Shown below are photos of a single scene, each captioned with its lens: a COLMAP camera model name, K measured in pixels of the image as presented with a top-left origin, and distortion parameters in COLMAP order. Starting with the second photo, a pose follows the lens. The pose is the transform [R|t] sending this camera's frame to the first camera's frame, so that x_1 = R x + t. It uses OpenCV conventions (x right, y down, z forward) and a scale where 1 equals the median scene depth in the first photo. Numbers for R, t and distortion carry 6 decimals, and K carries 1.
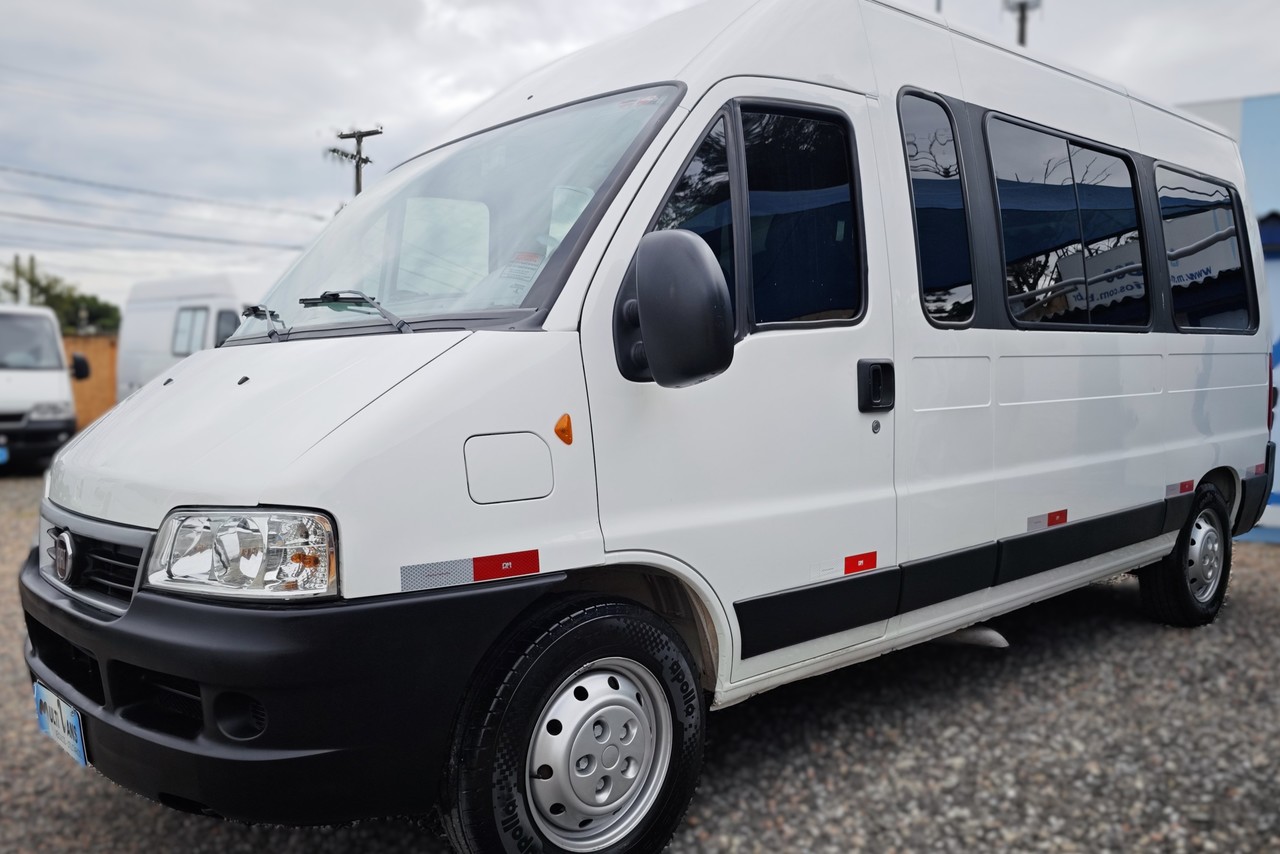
lens RADIAL K [[1008.5, 0, 636.1], [0, 1008.5, 432.3], [0, 0, 1]] dist [0.028142, -0.036175]
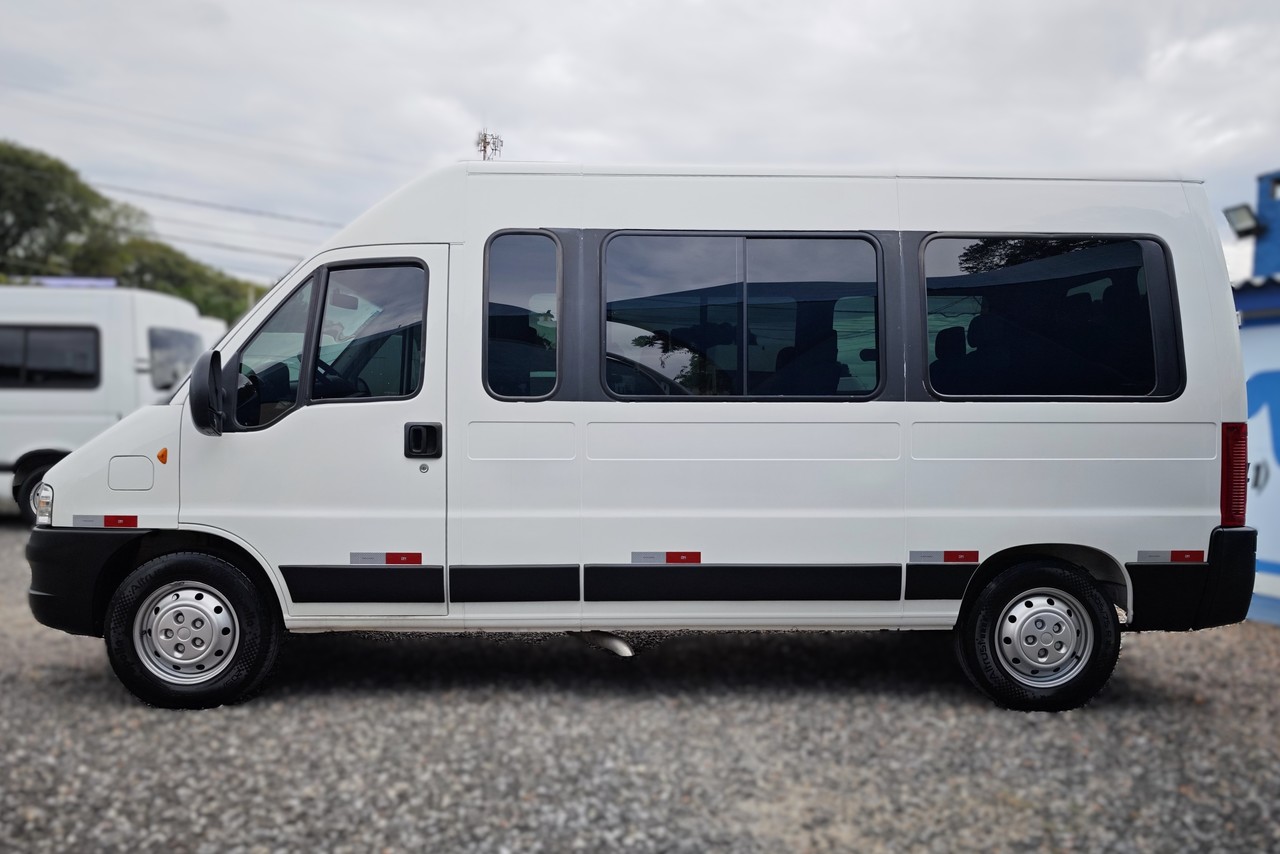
lens RADIAL K [[1008.5, 0, 642.4], [0, 1008.5, 423.5], [0, 0, 1]] dist [0.028142, -0.036175]
pose [[0.777896, 0.030657, -0.627645, 1.442606], [-0.056294, 0.998193, -0.021015, -0.058994], [0.625867, 0.051680, 0.778216, 0.048593]]
